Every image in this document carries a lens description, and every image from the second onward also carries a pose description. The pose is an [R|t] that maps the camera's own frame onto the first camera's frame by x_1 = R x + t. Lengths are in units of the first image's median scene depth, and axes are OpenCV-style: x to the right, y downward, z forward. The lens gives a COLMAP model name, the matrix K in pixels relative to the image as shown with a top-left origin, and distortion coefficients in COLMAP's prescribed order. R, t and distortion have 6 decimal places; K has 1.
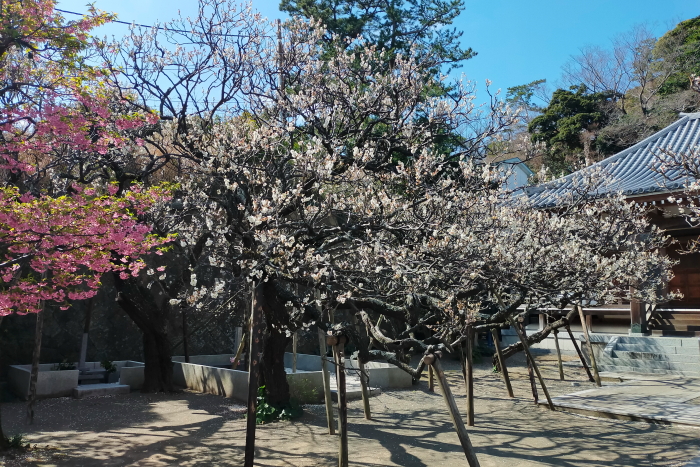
lens RADIAL K [[536.3, 0, 350.5], [0, 536.3, 232.6], [0, 0, 1]] dist [0.008425, 0.003029]
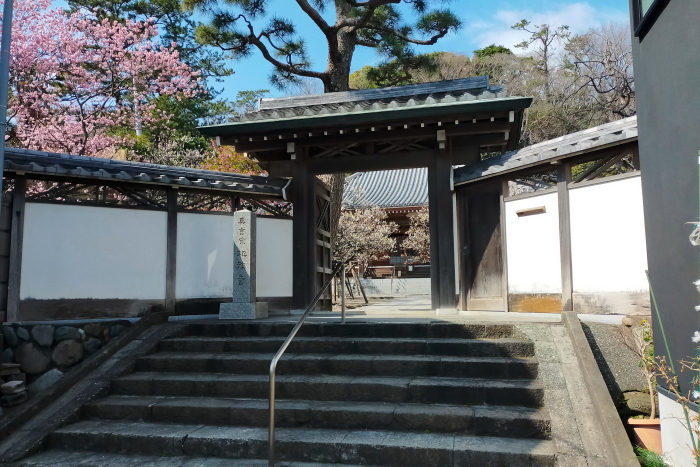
lens RADIAL K [[534.9, 0, 349.3], [0, 534.9, 234.0], [0, 0, 1]] dist [0.022101, -0.000873]
pose [[0.841532, 0.030564, 0.539342, -0.553529], [-0.056989, 0.997850, 0.032373, -0.034477], [-0.537193, -0.057979, 0.841464, -0.601217]]
